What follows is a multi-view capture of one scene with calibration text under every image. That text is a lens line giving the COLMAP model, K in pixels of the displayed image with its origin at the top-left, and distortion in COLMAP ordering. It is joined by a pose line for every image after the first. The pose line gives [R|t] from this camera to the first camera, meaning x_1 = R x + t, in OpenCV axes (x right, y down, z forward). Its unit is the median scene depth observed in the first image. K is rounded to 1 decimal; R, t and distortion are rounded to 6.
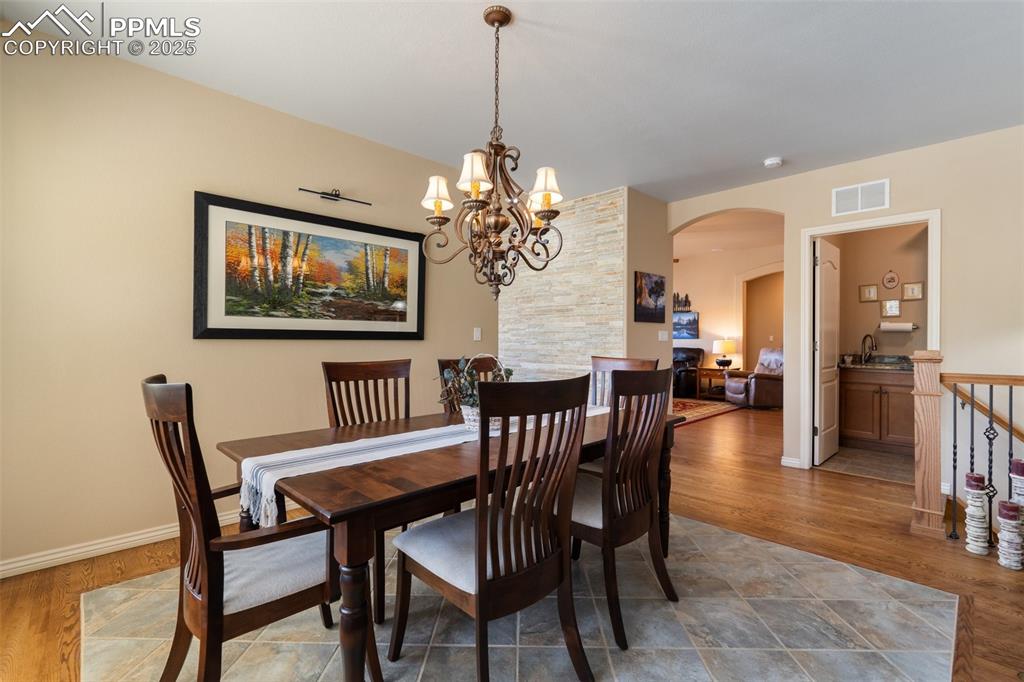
lens RADIAL K [[454.1, 0, 516.9], [0, 454.1, 338.9], [0, 0, 1]] dist [-0.005283, 0.000357]
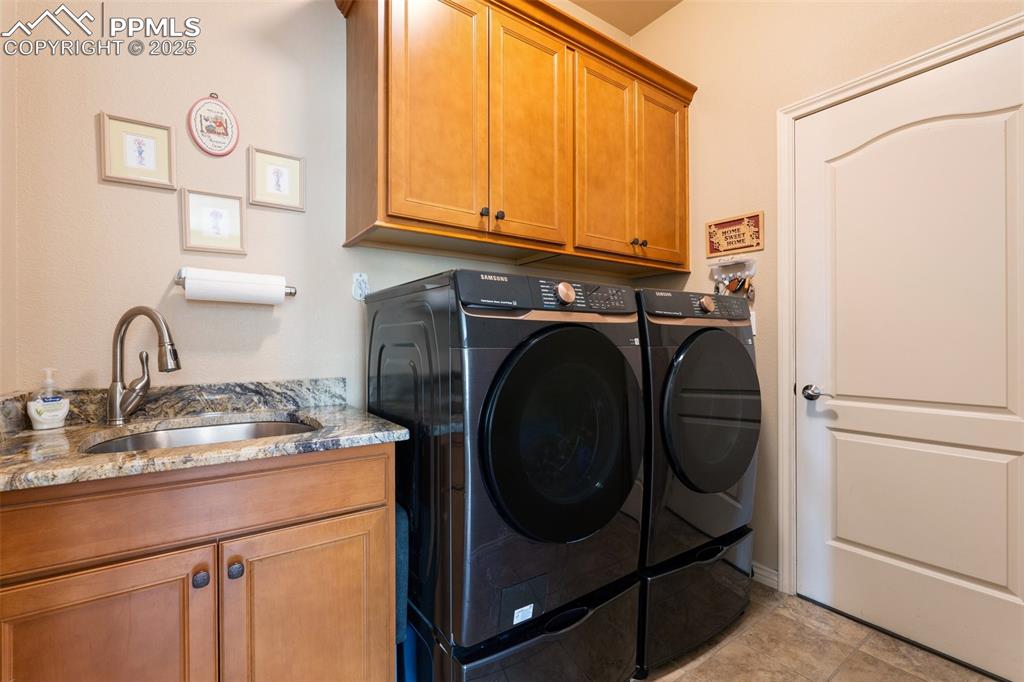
lens RADIAL K [[454.1, 0, 510.8], [0, 454.1, 342.7], [0, 0, 1]] dist [-0.005283, 0.000357]
pose [[0.163068, -0.004820, 0.986603, 0.573279], [-0.004205, 0.999976, 0.005580, 0.007849], [-0.986606, -0.005059, 0.163044, 0.770218]]
